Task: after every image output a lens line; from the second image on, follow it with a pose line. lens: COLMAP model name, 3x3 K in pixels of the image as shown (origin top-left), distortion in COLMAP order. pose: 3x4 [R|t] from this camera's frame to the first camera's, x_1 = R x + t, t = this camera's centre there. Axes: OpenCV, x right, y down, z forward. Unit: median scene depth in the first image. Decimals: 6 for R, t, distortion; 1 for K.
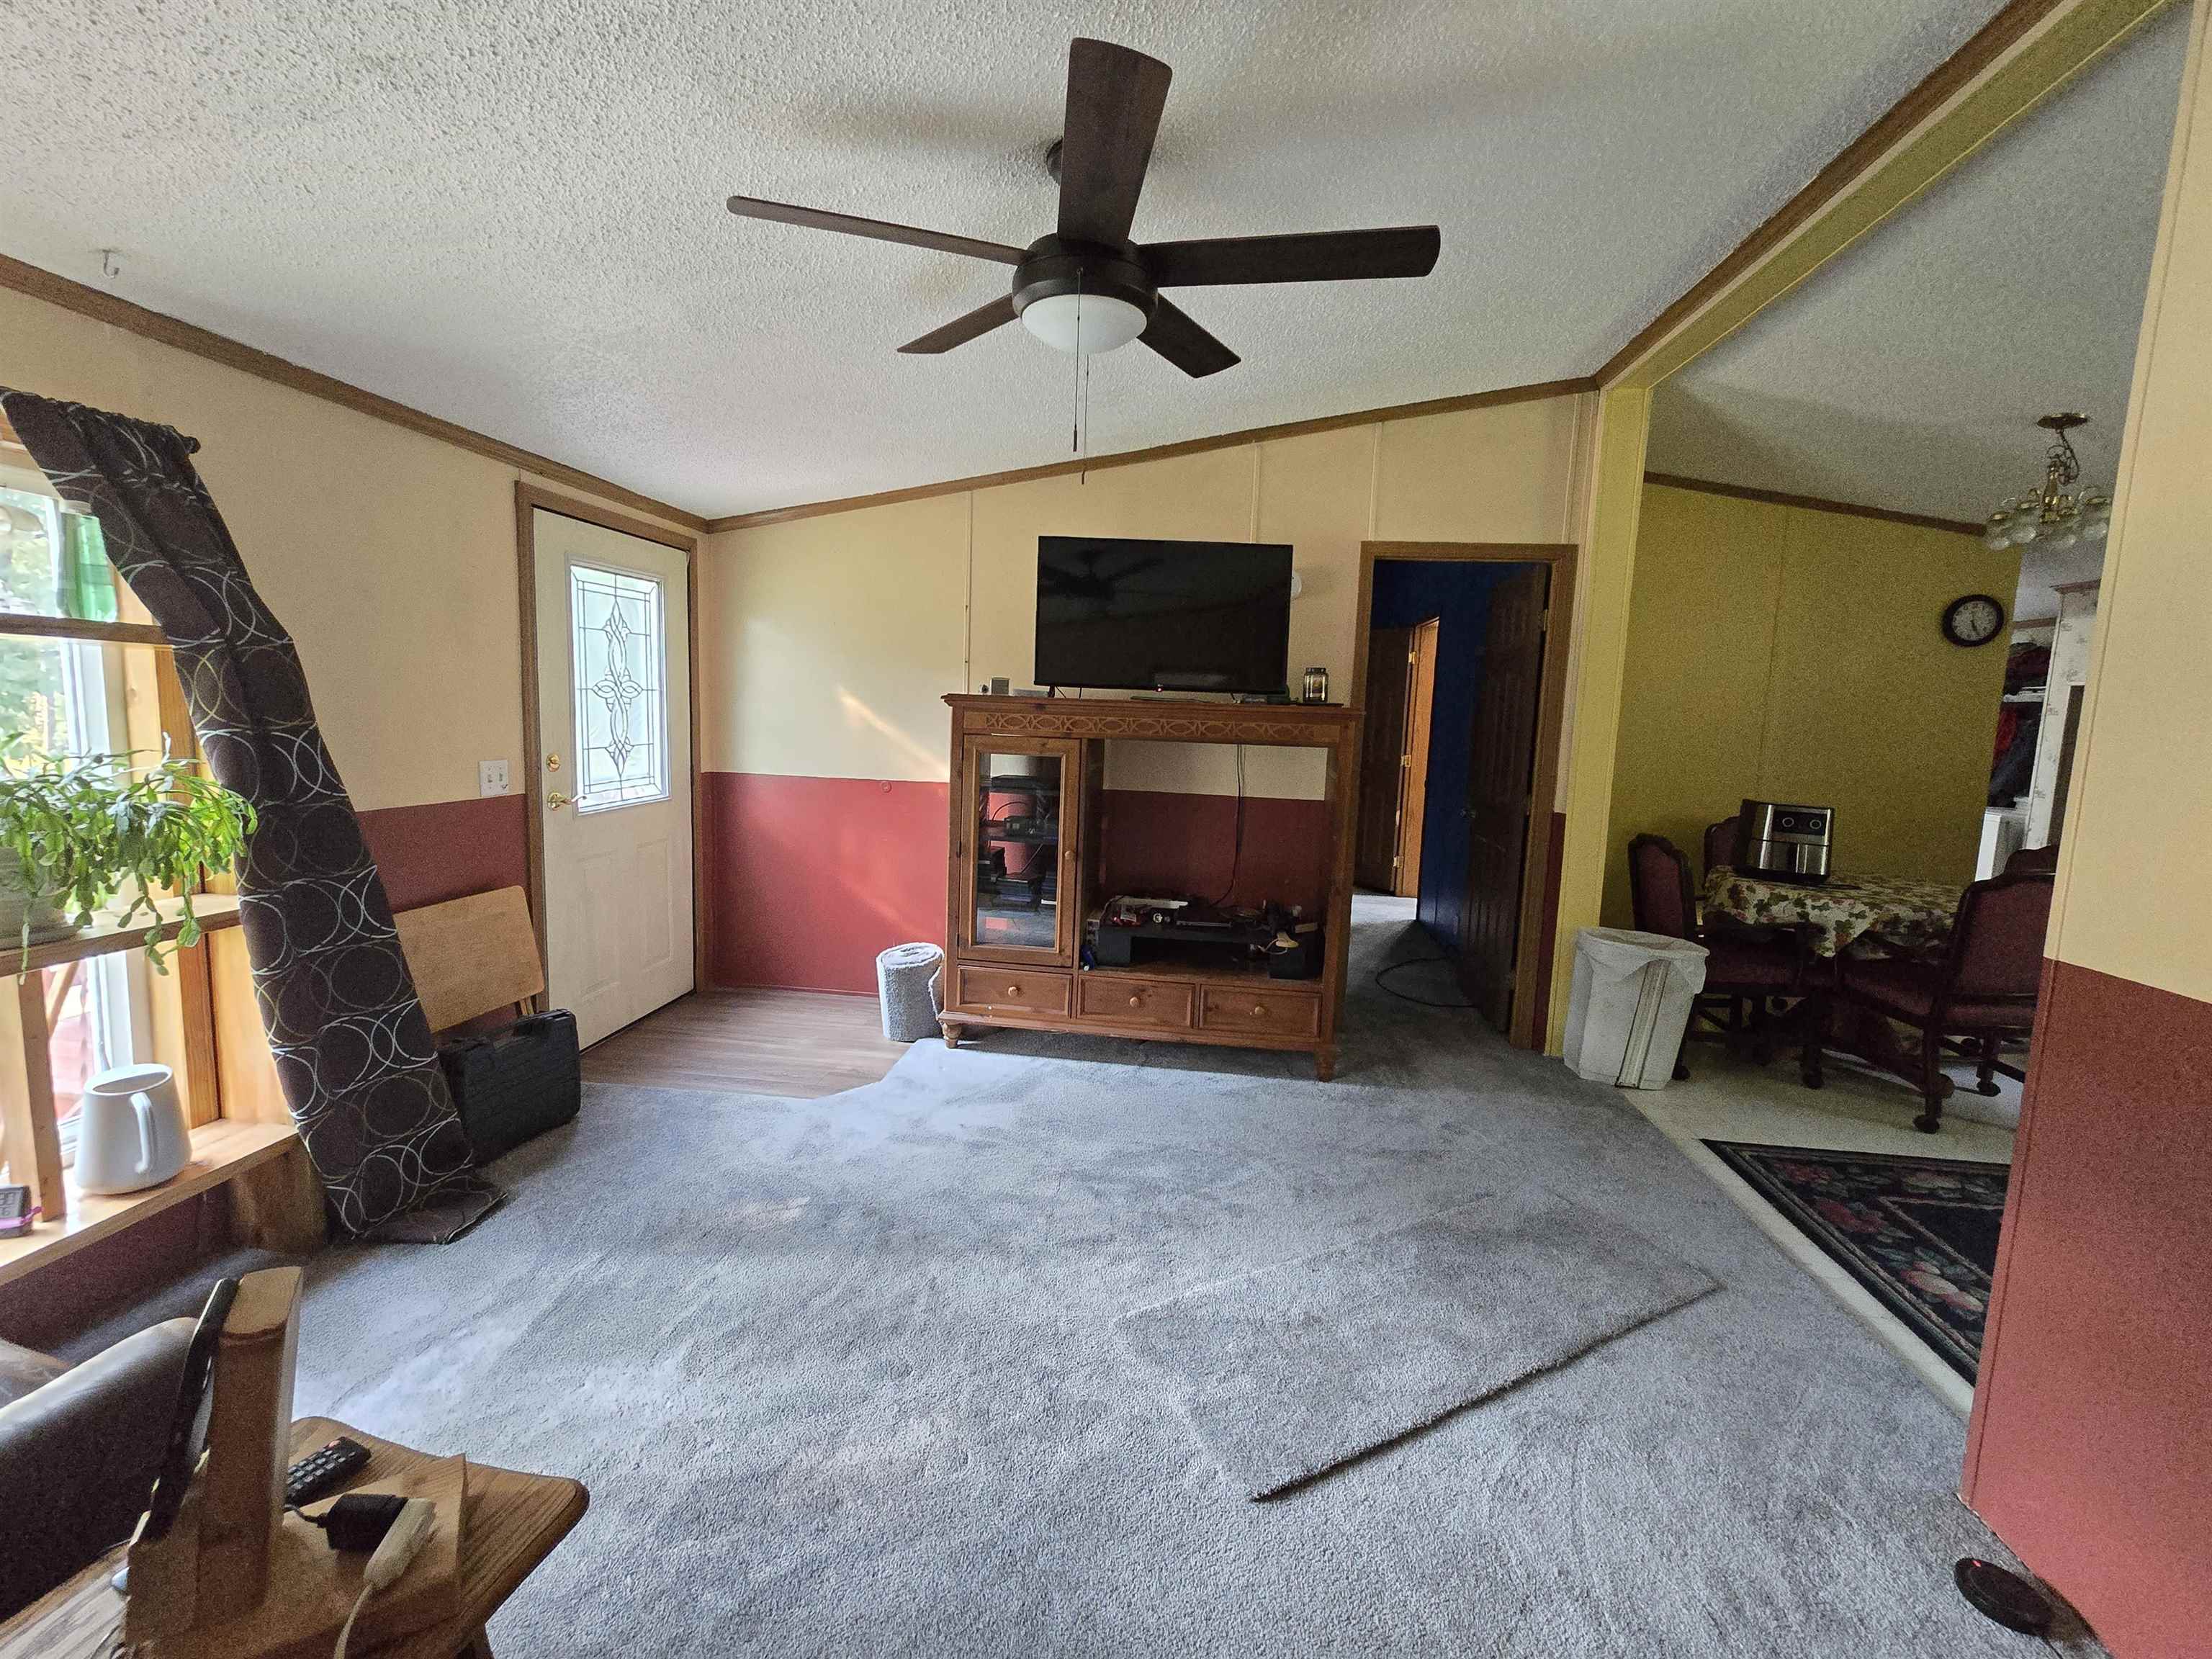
lens RADIAL K [[900.0, 0, 1096.9], [0, 900.0, 817.6], [0, 0, 1]] dist [-0.002798, -0.000581]
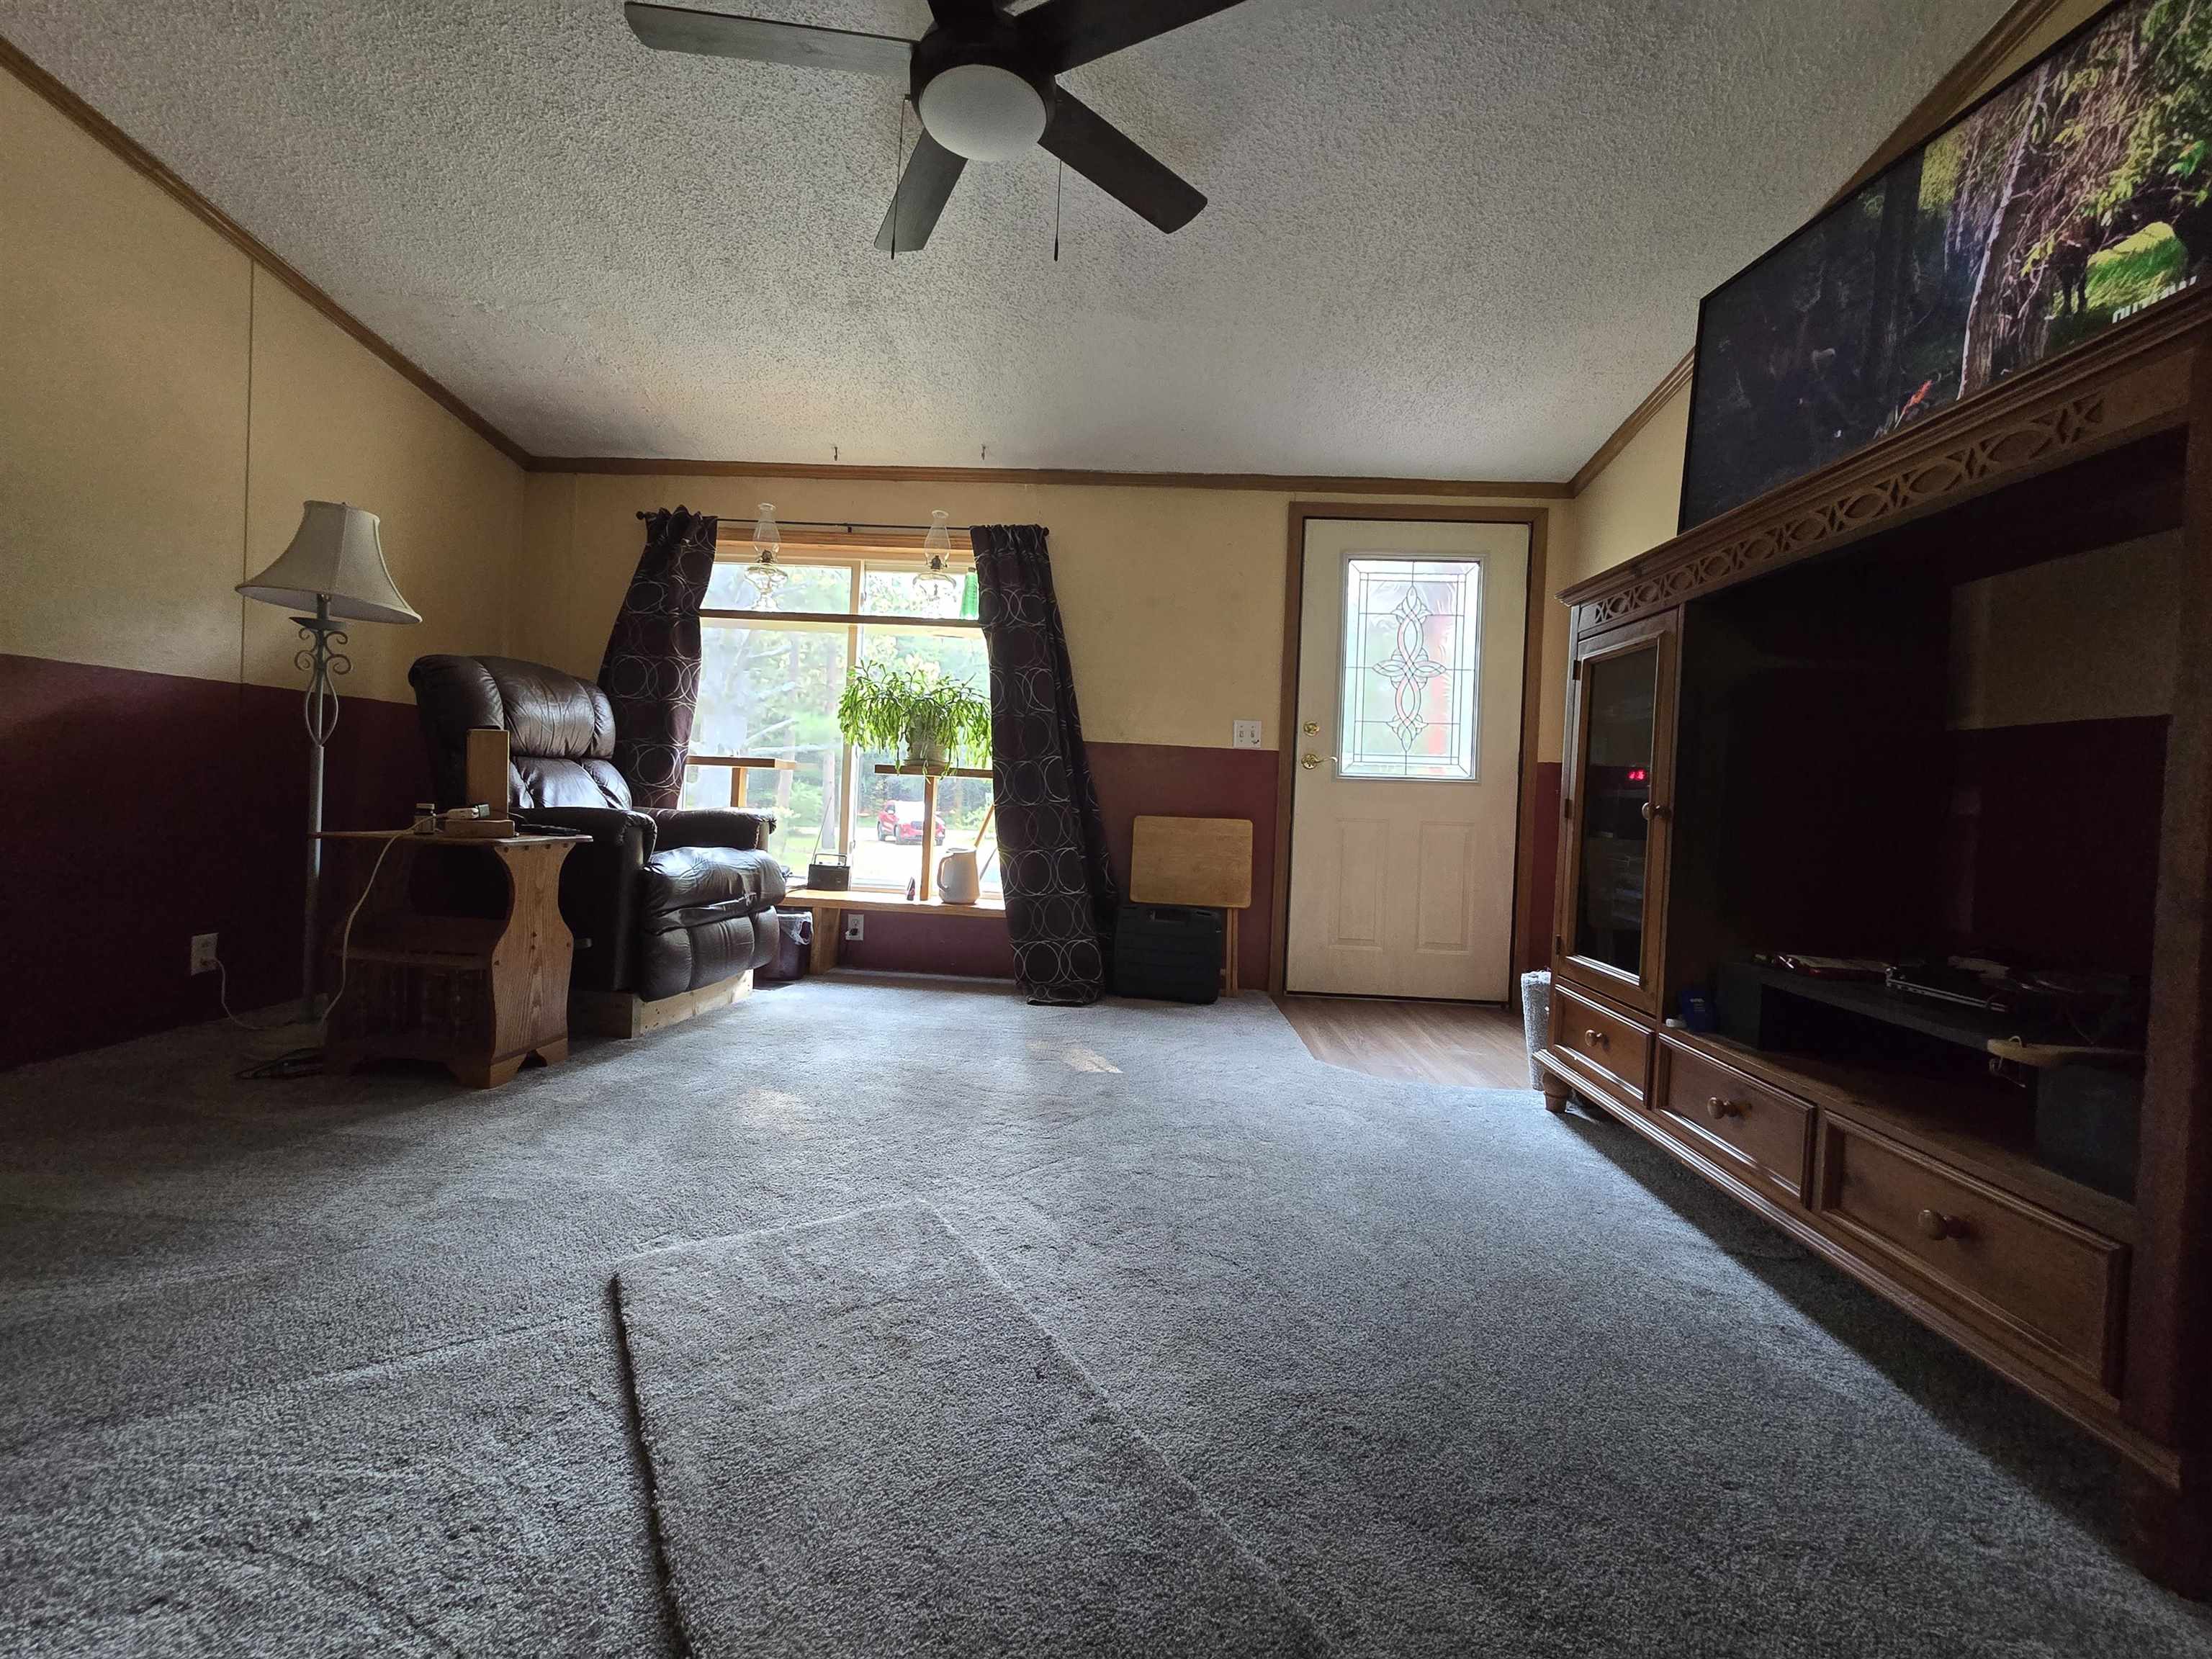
lens RADIAL K [[900.0, 0, 1095.9], [0, 900.0, 820.3], [0, 0, 1]] dist [-0.002798, -0.000581]
pose [[0.079615, -0.003425, -0.996820, 0.581657], [-0.160725, 0.986866, -0.016228, 0.129075], [0.983783, 0.161506, 0.078019, 0.691412]]
